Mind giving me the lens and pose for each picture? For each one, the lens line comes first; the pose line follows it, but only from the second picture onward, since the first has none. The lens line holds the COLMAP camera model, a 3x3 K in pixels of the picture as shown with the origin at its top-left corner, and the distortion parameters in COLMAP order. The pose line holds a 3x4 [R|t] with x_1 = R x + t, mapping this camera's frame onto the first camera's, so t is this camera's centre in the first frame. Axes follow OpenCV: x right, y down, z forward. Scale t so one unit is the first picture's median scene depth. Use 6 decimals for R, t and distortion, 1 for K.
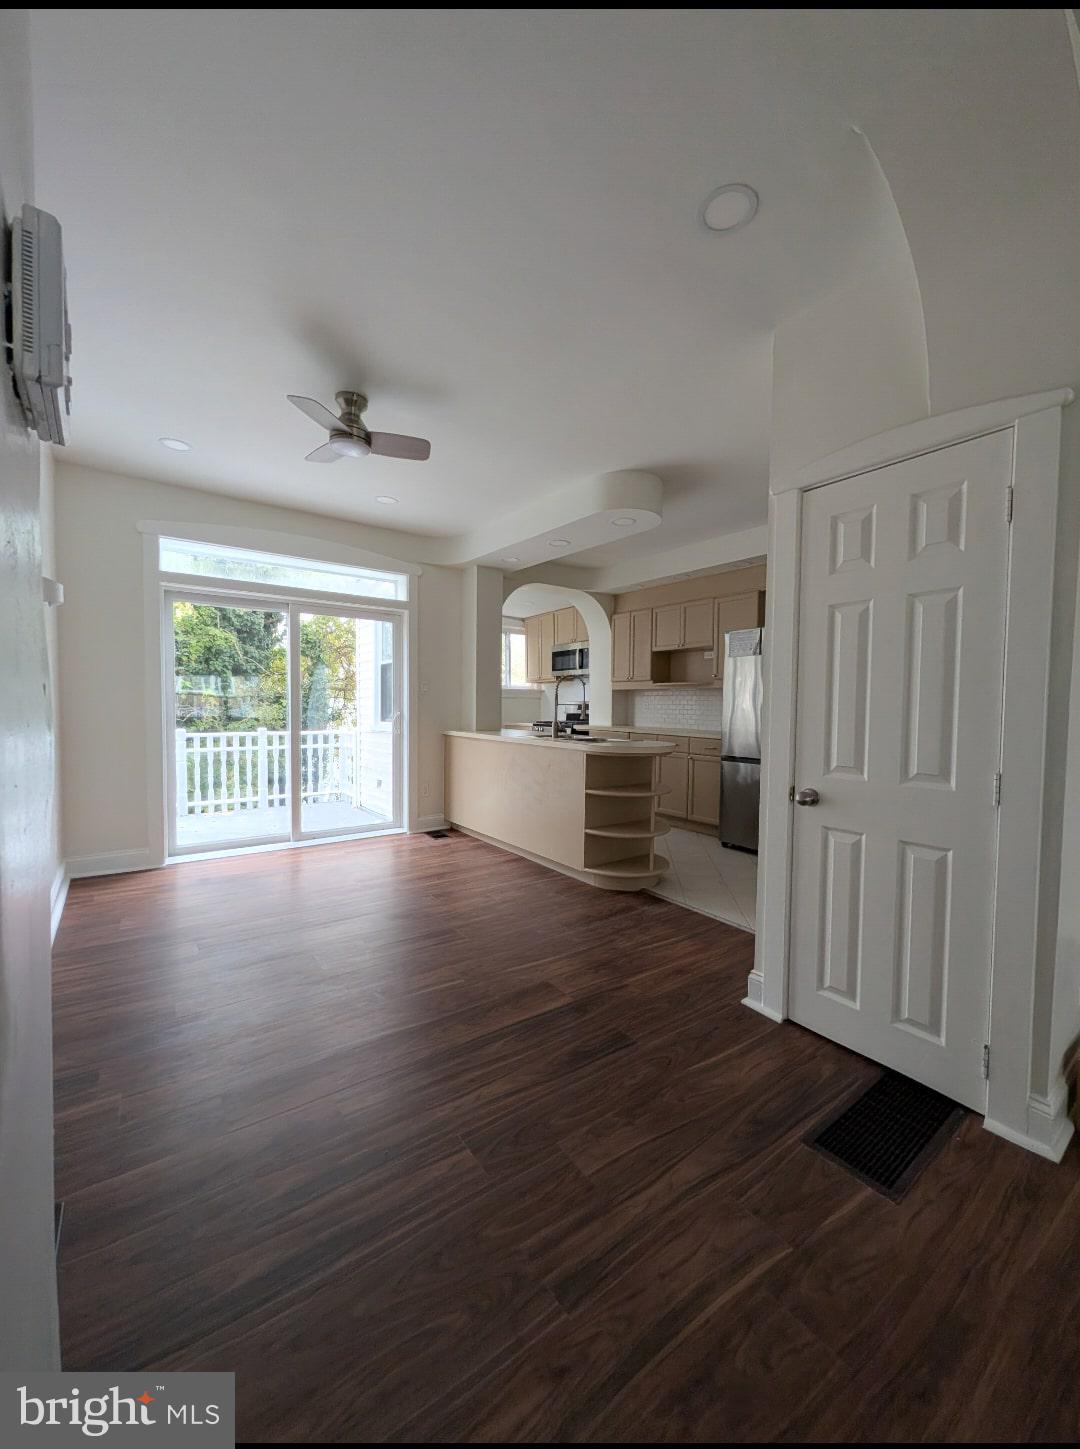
lens RADIAL K [[546.0, 0, 536.3], [0, 546.0, 730.7], [0, 0, 1]] dist [-0.001427, -0.000223]
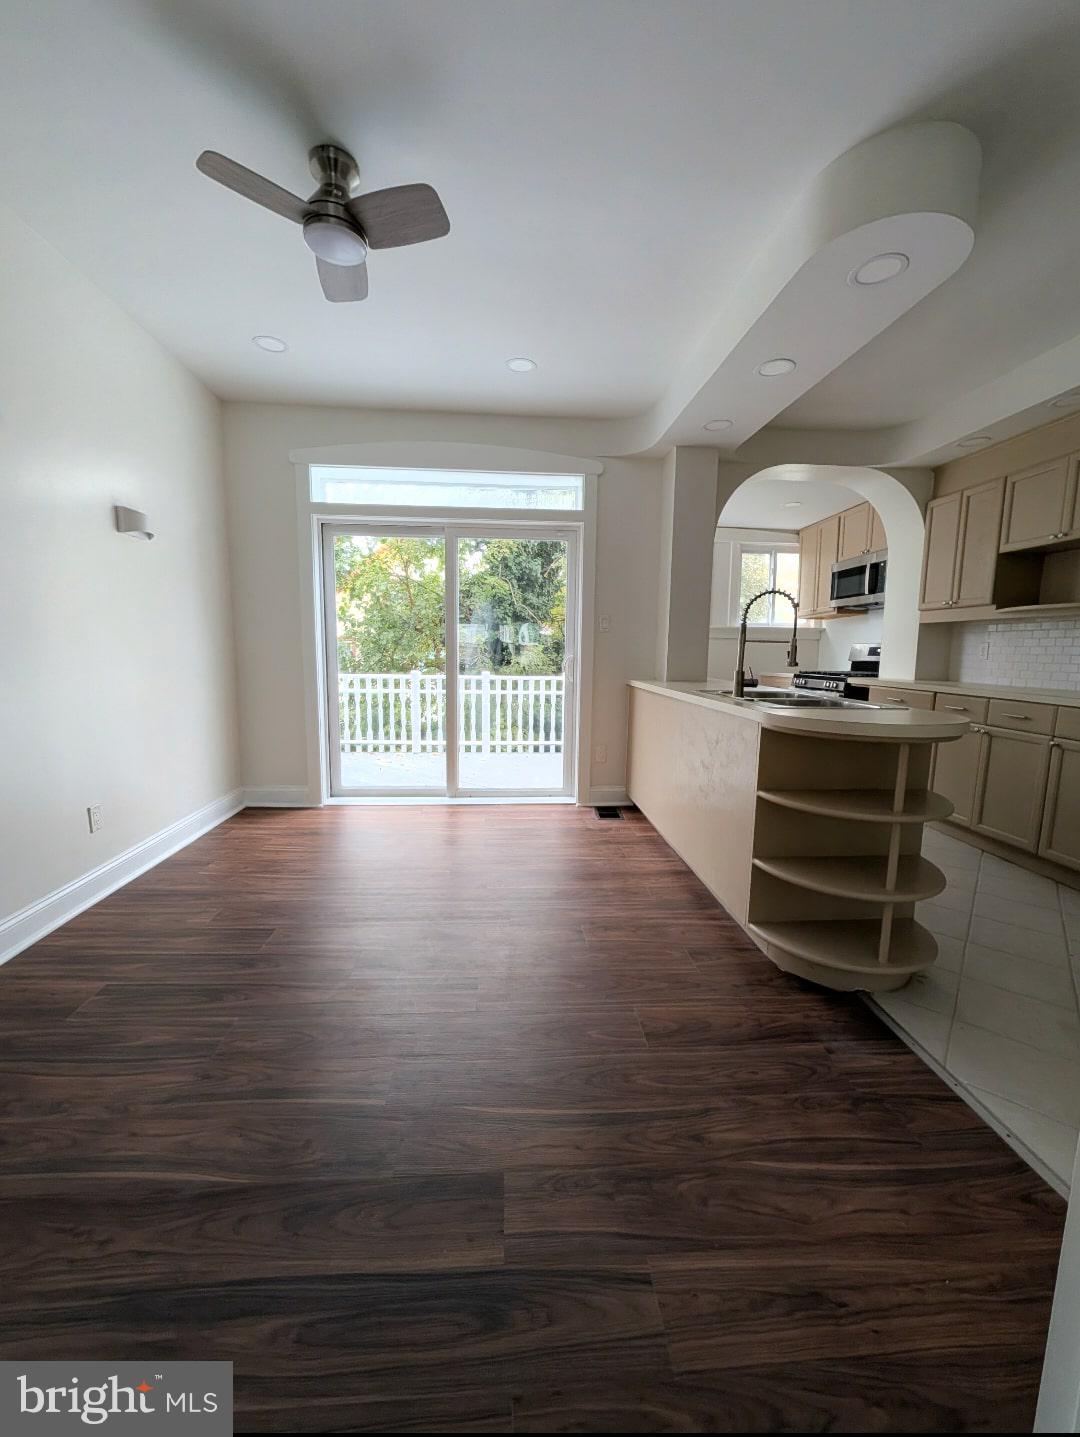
lens RADIAL K [[547.9, 0, 542.2], [0, 547.9, 717.9], [0, 0, 1]] dist [-0.000862, 0.000011]
pose [[0.849100, 0.067101, -0.523953, 0.134128], [-0.030497, 0.996472, 0.078193, -0.002703], [0.527351, -0.050415, 0.848151, 0.281315]]
